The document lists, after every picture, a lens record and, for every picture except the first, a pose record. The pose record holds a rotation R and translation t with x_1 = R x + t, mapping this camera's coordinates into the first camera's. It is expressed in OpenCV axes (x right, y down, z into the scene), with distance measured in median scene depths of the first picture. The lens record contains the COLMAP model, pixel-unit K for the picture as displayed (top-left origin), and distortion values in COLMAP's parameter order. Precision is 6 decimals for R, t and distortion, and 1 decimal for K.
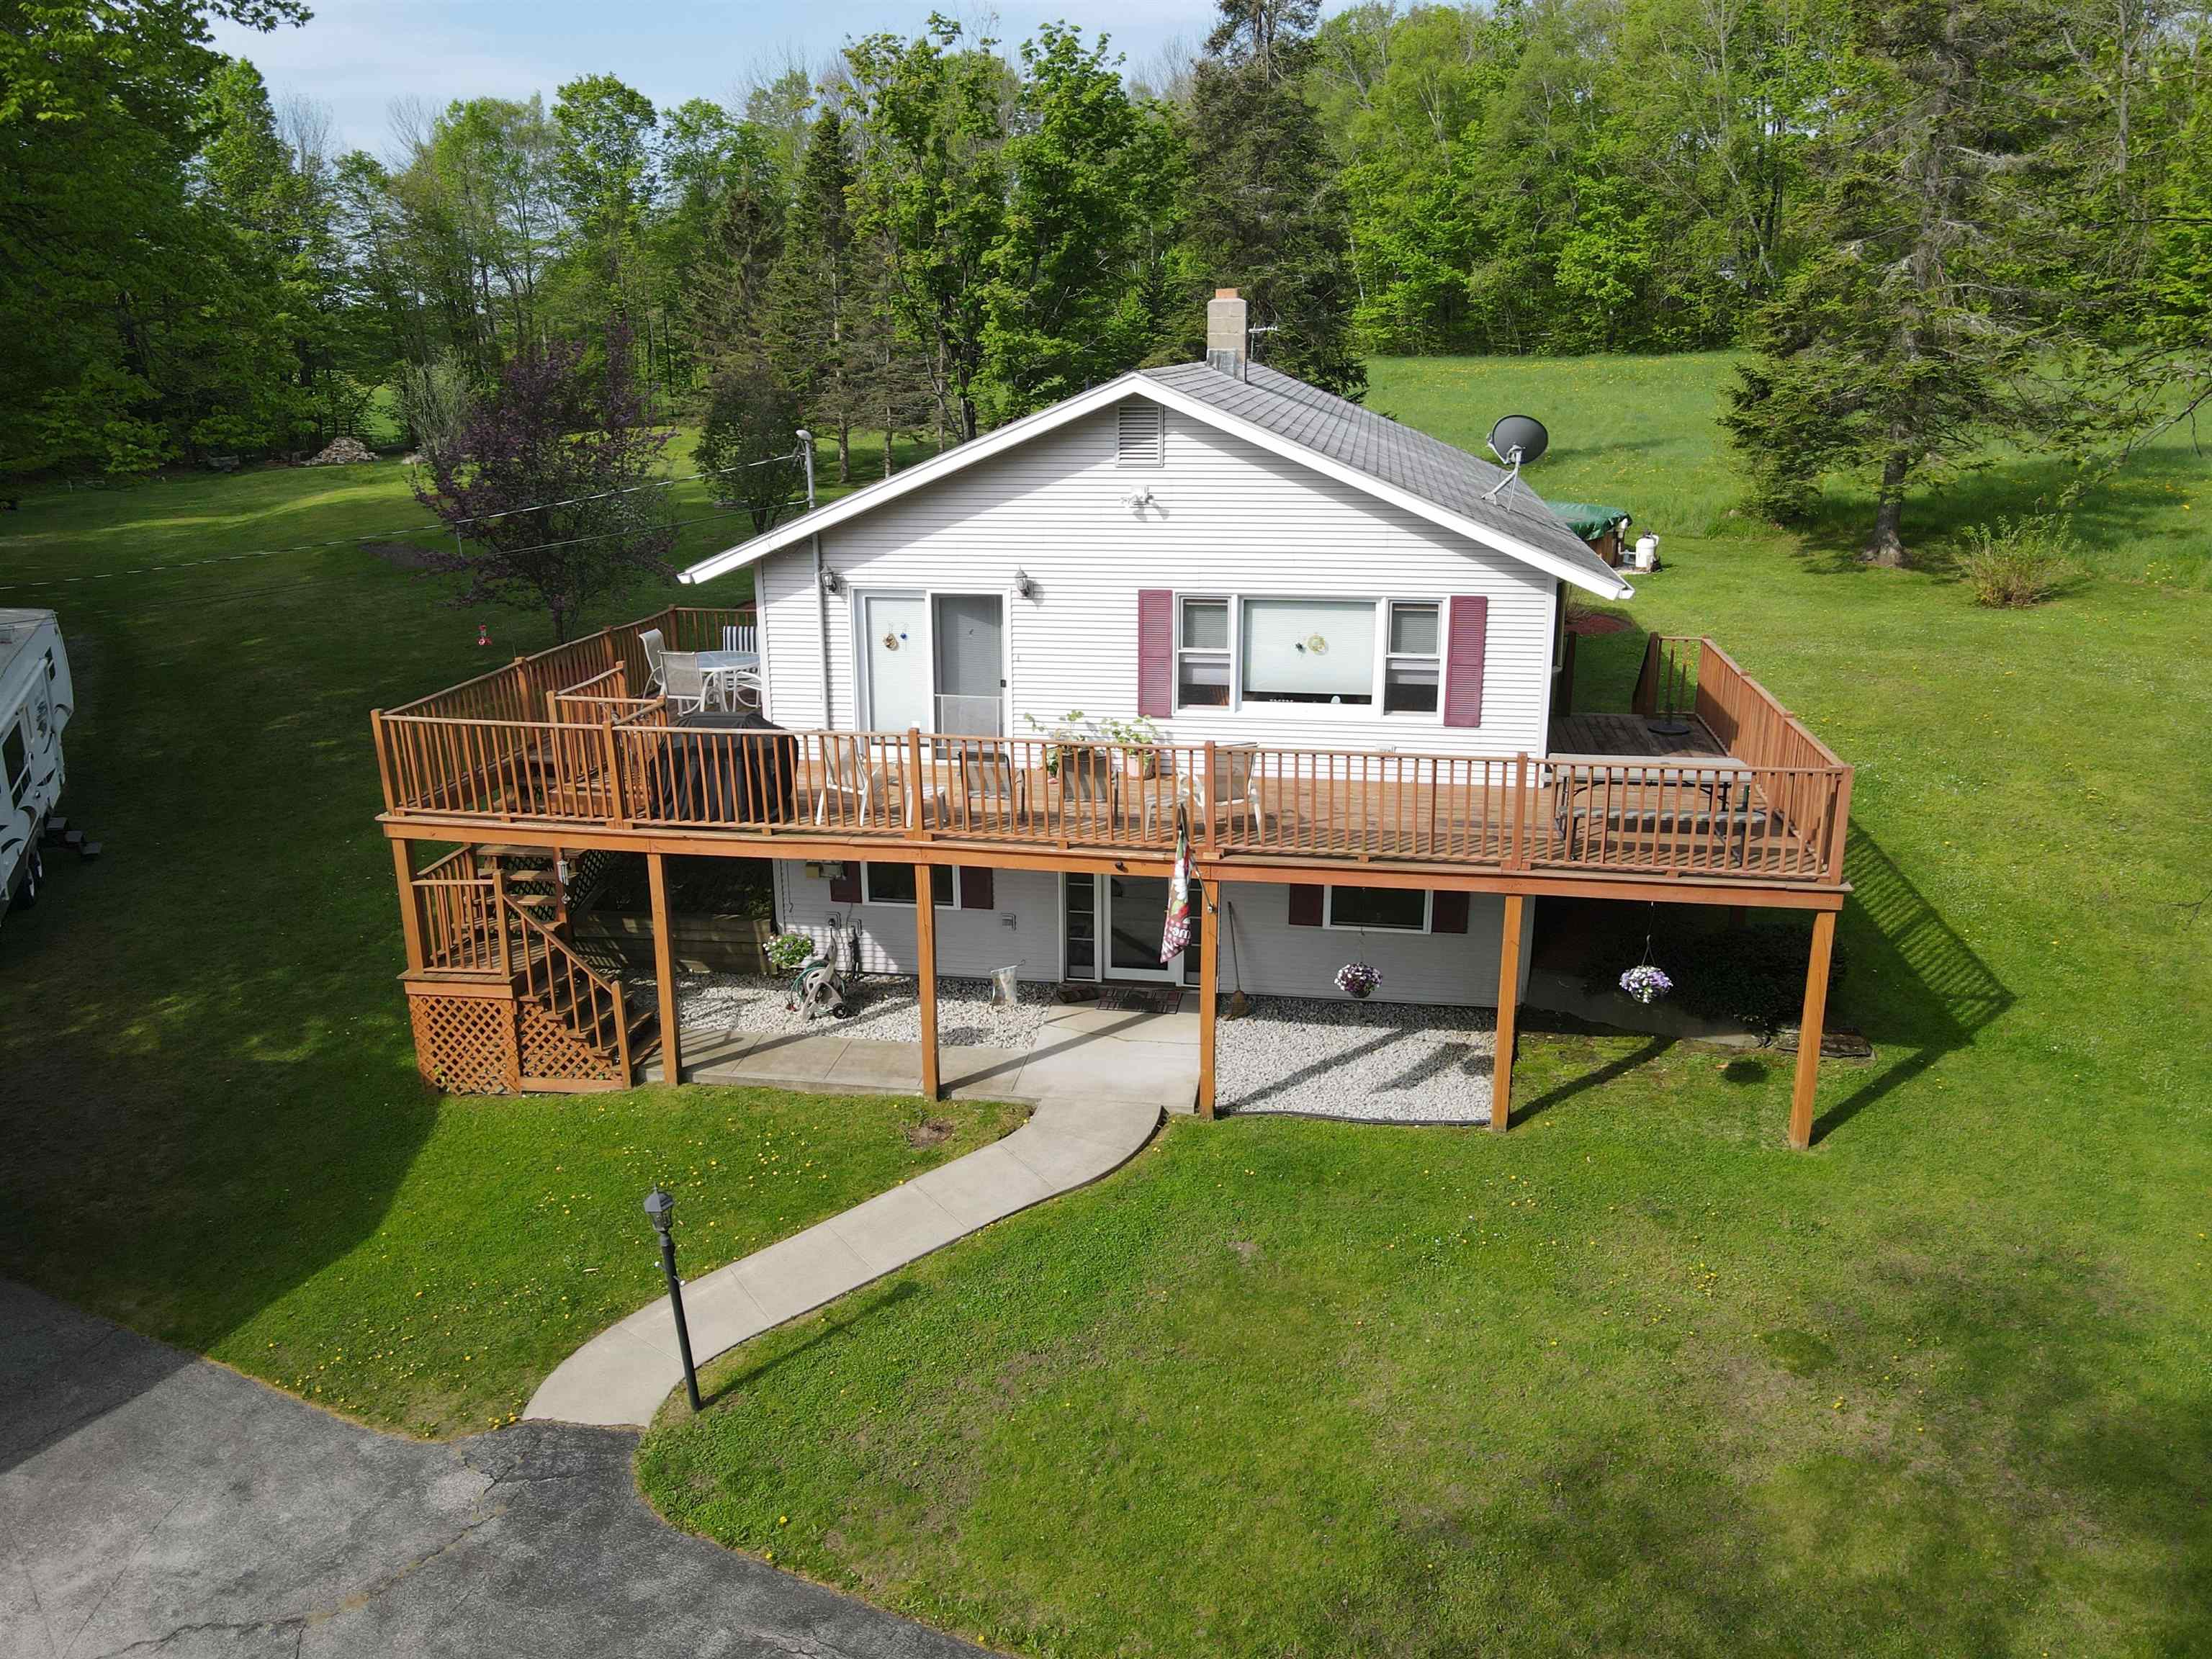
lens RADIAL K [[1625.5, 0, 1086.1], [0, 1625.5, 825.9], [0, 0, 1]] dist [-0.006235, 0.006737]
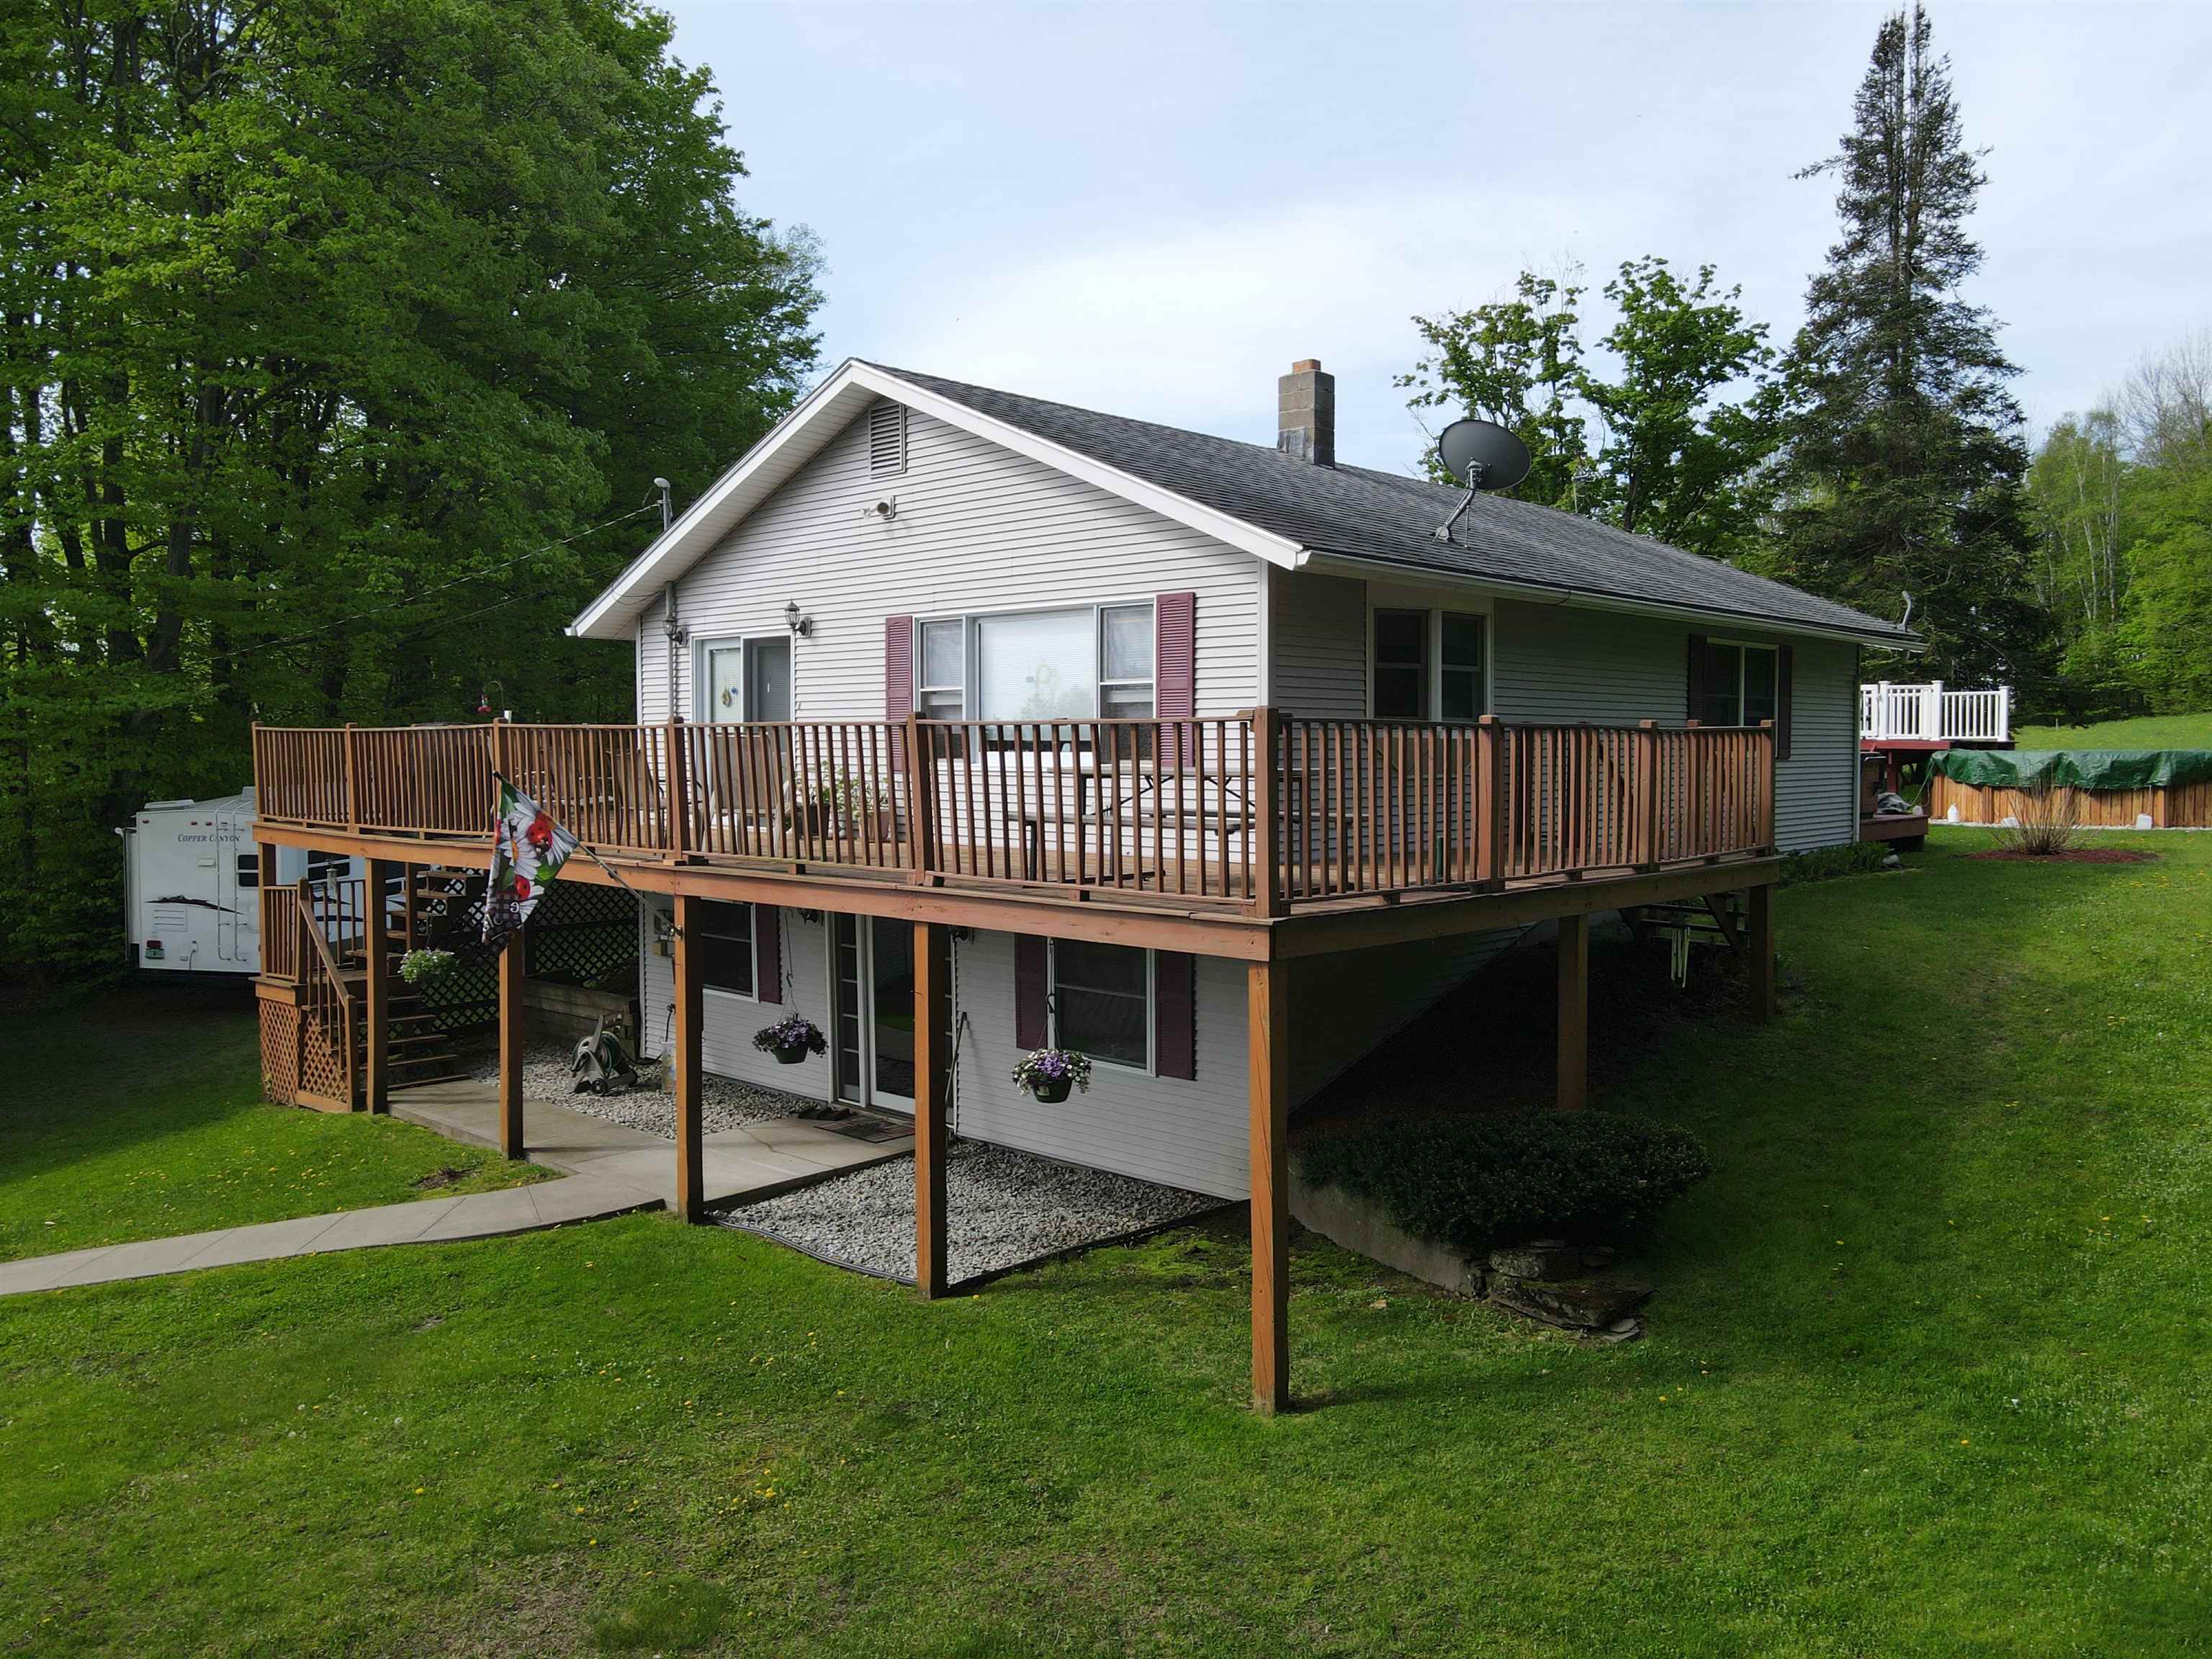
lens RADIAL K [[1625.5, 0, 1086.1], [0, 1625.5, 825.9], [0, 0, 1]] dist [-0.006235, 0.006737]
pose [[0.827921, 0.033400, -0.559849, 0.602278], [-0.165261, 0.968433, -0.186617, 0.101706], [0.535944, 0.247025, 0.807306, 0.401666]]
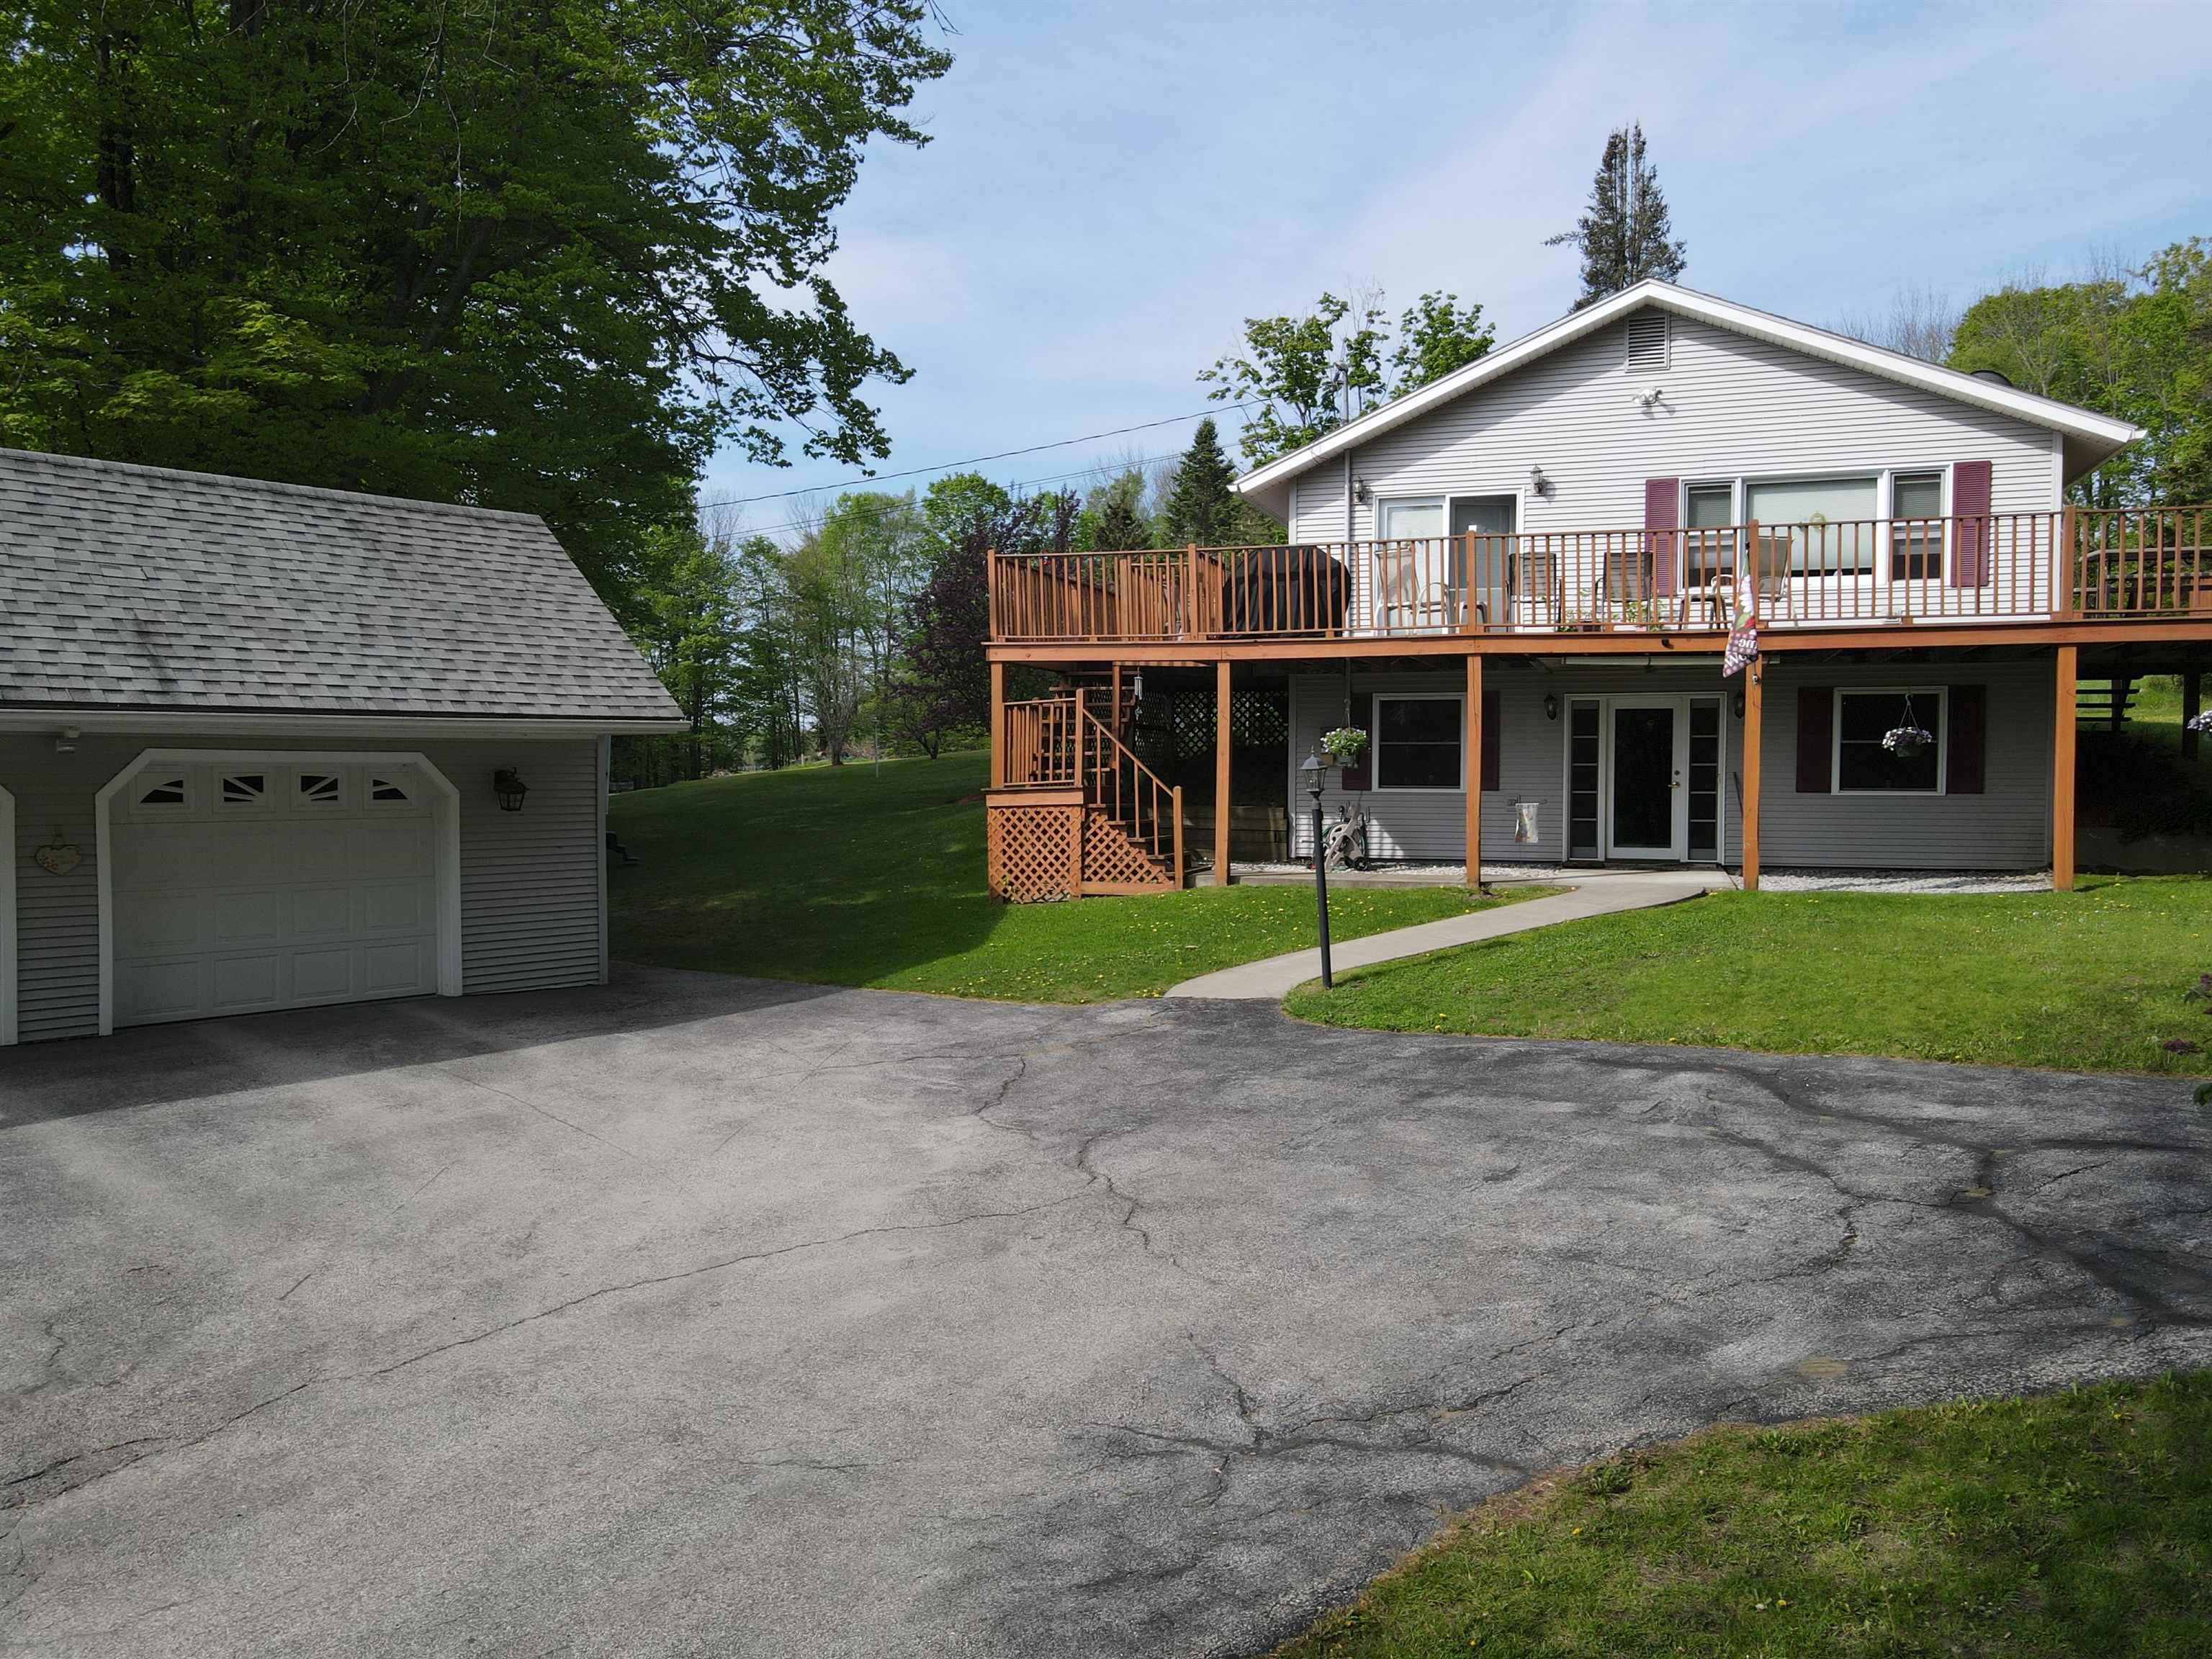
lens RADIAL K [[1613.9, 0, 1047.3], [0, 1613.9, 825.1], [0, 0, 1]] dist [-0.029187, 0.001755]
pose [[0.981436, 0.014809, -0.191220, -0.158268], [-0.062139, 0.967788, -0.243977, 0.381023], [0.181447, 0.251330, 0.950742, -0.059923]]
